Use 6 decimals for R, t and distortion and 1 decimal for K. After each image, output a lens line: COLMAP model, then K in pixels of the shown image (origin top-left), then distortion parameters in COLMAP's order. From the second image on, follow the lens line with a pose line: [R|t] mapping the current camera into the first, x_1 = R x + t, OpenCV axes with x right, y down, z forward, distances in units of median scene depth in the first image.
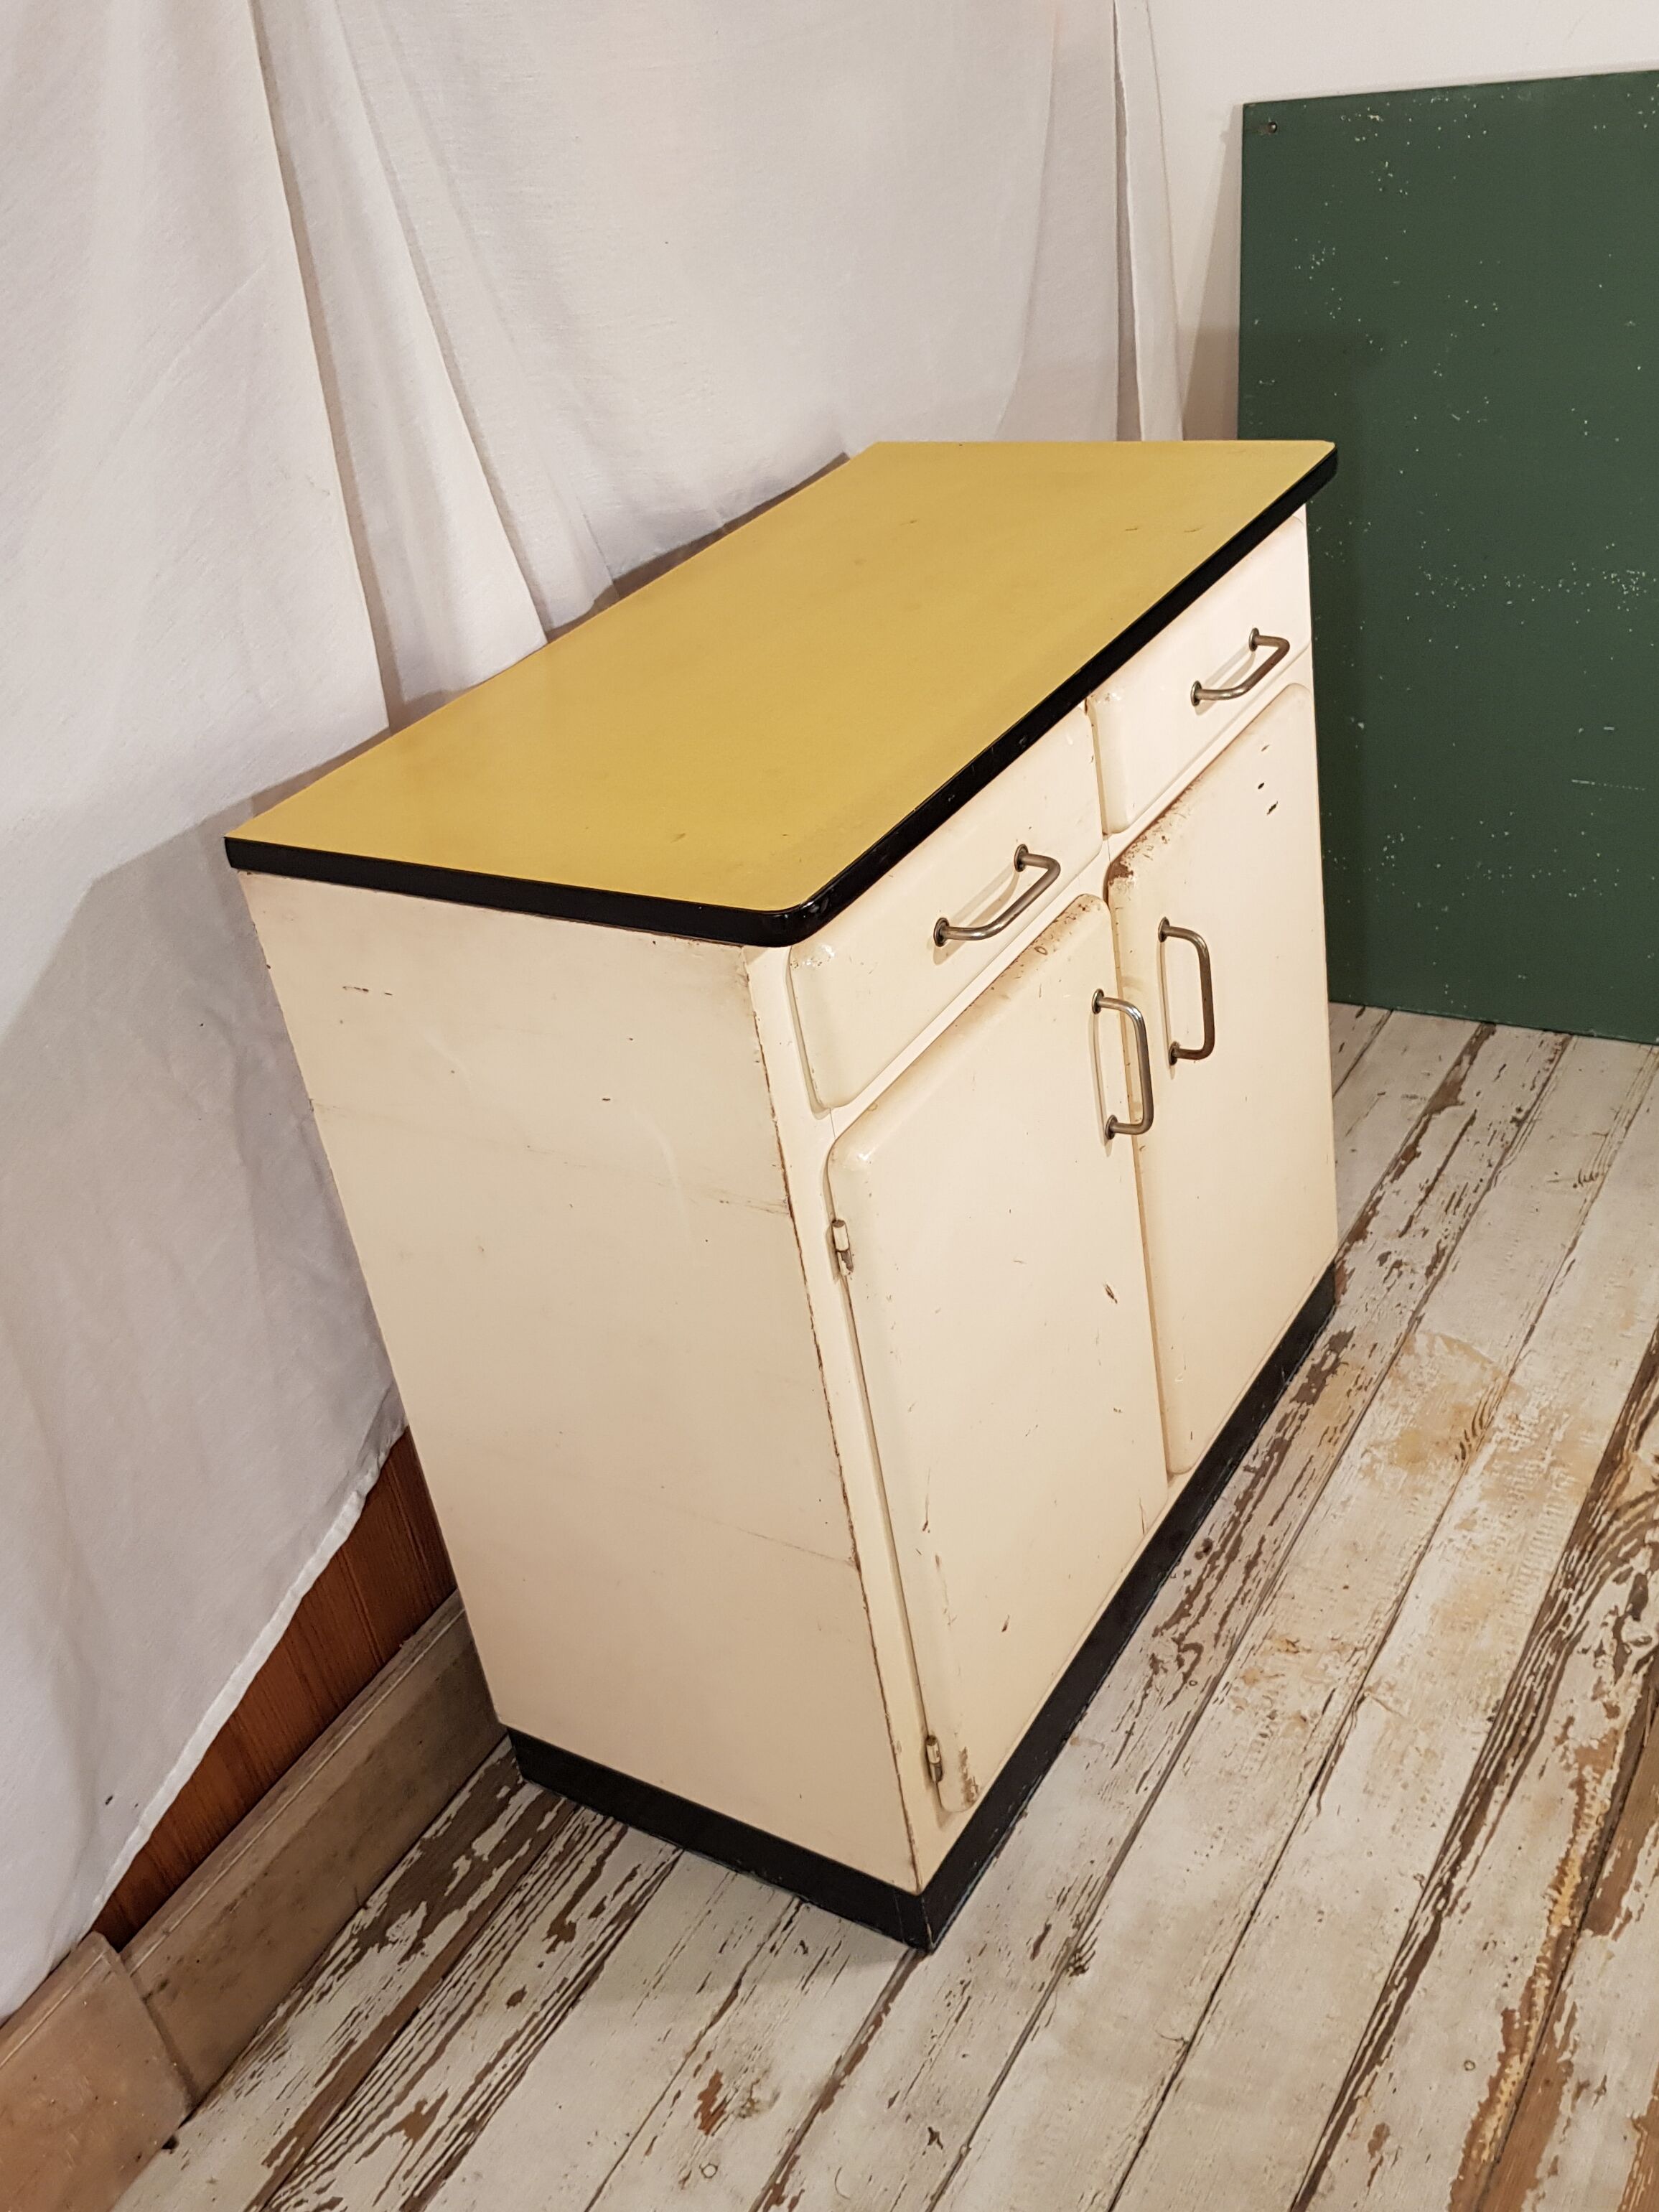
lens RADIAL K [[2266.3, 0, 781.9], [0, 2266.3, 1028.0], [0, 0, 1]] dist [0.014807, 0.000000]
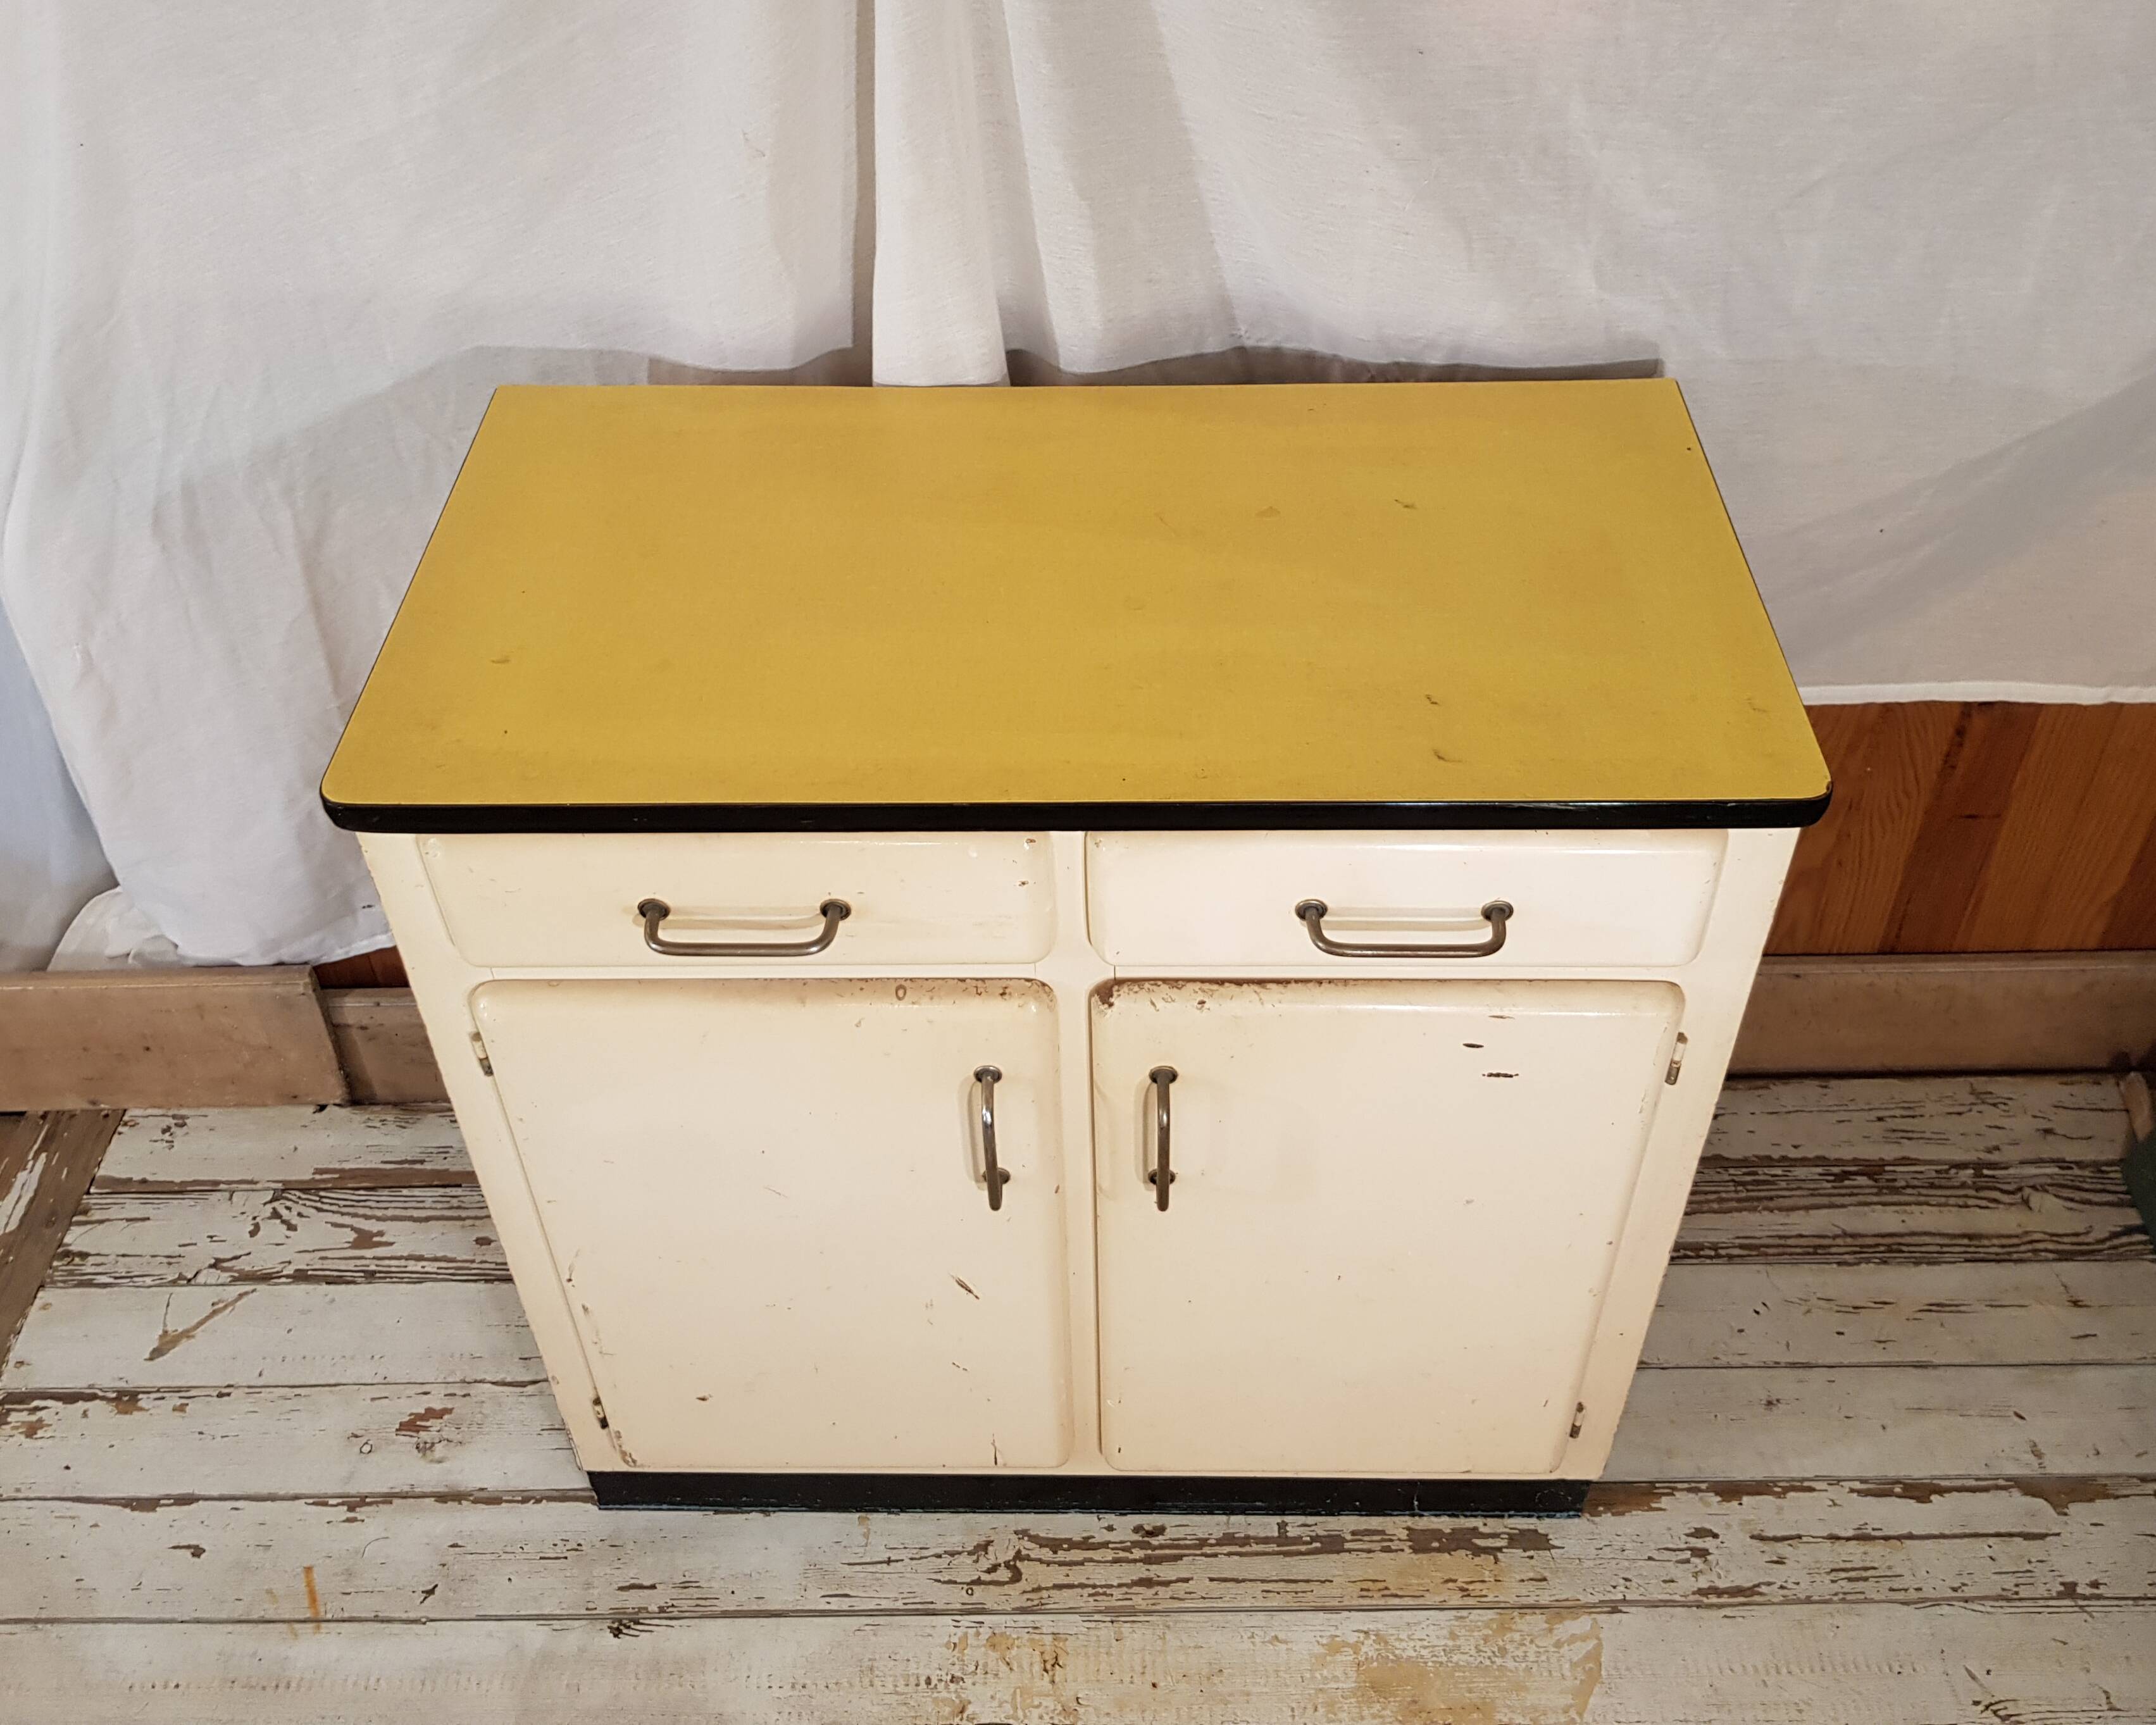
lens RADIAL K [[1974.1, 0, 1092.3], [0, 1974.1, 709.0], [0, 0, 1]] dist [-0.002361, -0.002558]
pose [[0.519413, 0.664711, -0.537000, 0.430956], [-0.474641, 0.746986, 0.465540, -0.448798], [0.710581, 0.013075, 0.703494, 0.431198]]
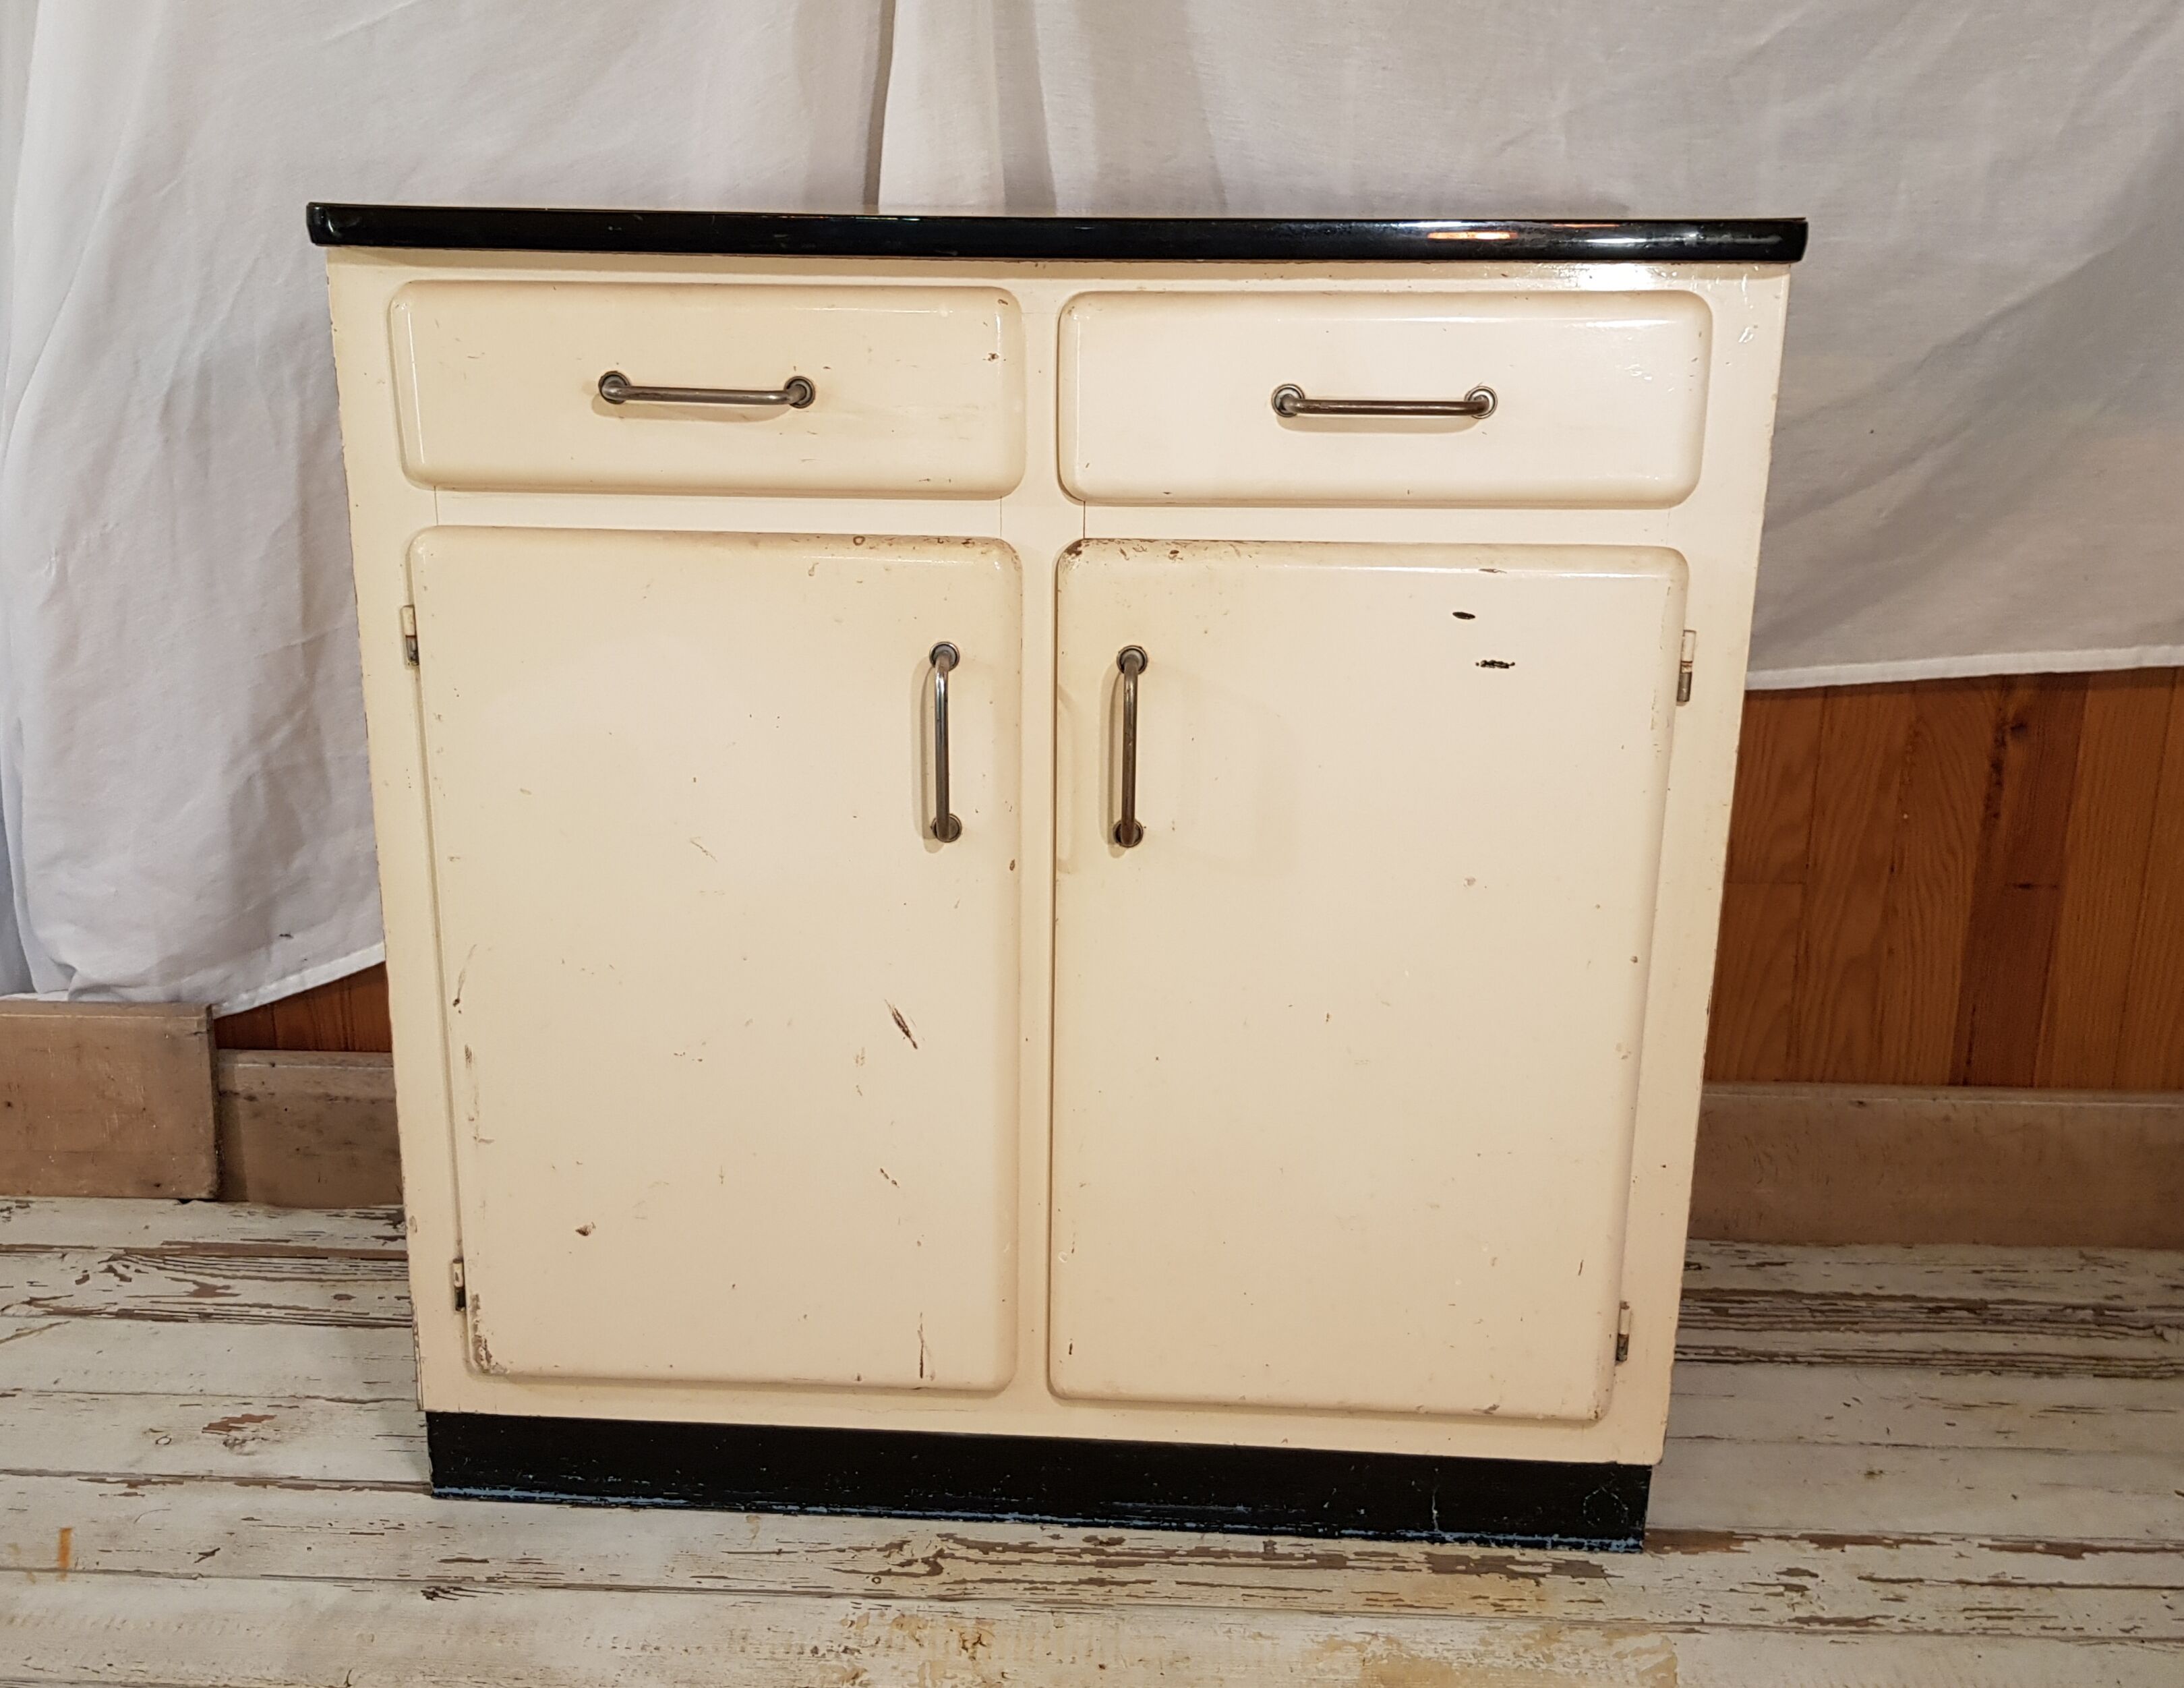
lens RADIAL K [[2109.0, 0, 1060.9], [0, 2109.0, 819.8], [0, 0, 1]] dist [-0.000441, 0.000000]
pose [[0.482105, 0.405845, -0.776444, 0.703111], [-0.501707, 0.854424, 0.135088, -0.077130], [0.718237, 0.324421, 0.615538, 0.514934]]
